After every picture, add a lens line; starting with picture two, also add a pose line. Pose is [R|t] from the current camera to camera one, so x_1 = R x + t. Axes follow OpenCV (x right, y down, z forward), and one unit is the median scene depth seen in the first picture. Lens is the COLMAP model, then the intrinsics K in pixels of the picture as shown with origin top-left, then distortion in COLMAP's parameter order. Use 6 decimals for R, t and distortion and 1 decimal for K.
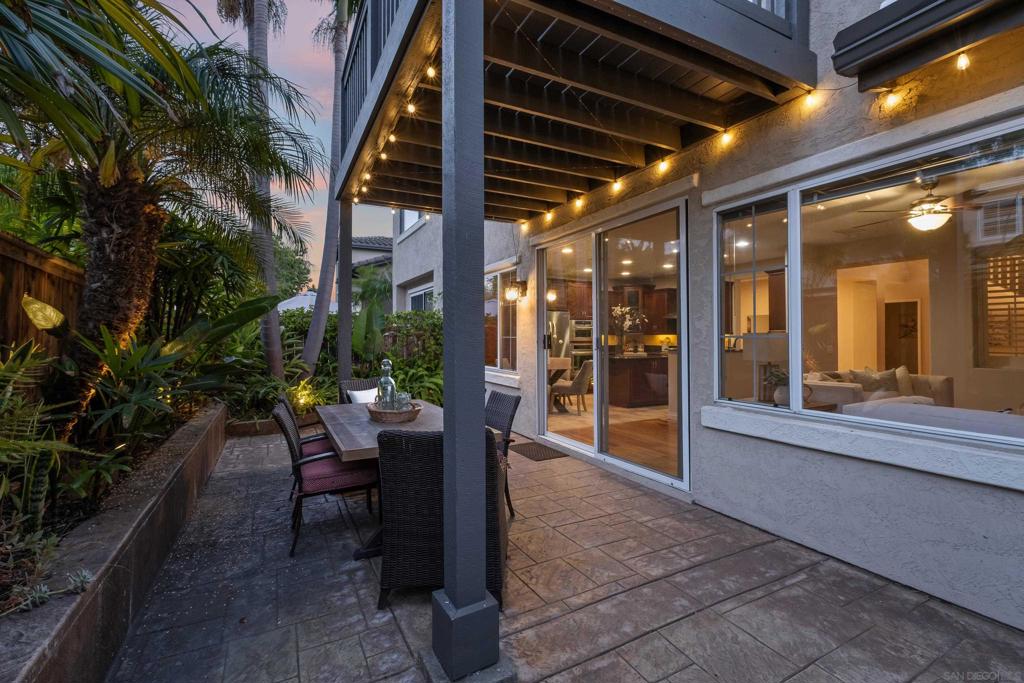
lens RADIAL K [[455.4, 0, 510.6], [0, 455.4, 337.2], [0, 0, 1]] dist [-0.000790, -0.000201]
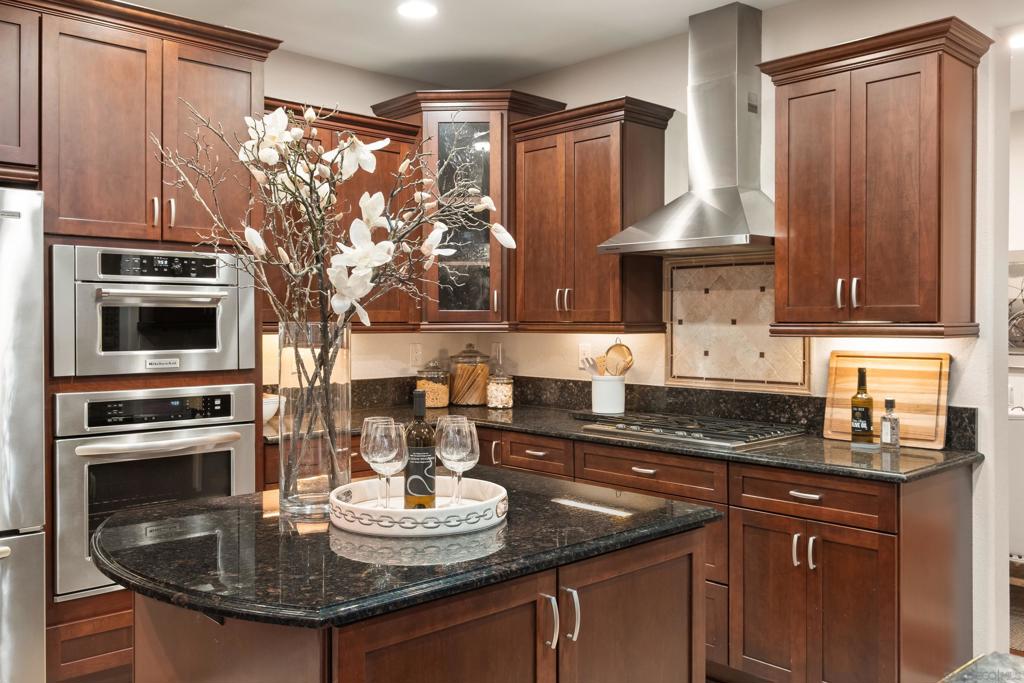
lens RADIAL K [[873.5, 0, 512.4], [0, 873.5, 337.7], [0, 0, 1]] dist [0.000280, -0.000032]
pose [[0.964514, 0.004744, 0.263989, 0.230589], [-0.009517, 0.999813, 0.016806, -0.013603], [-0.263860, -0.018722, 0.964379, 0.753193]]
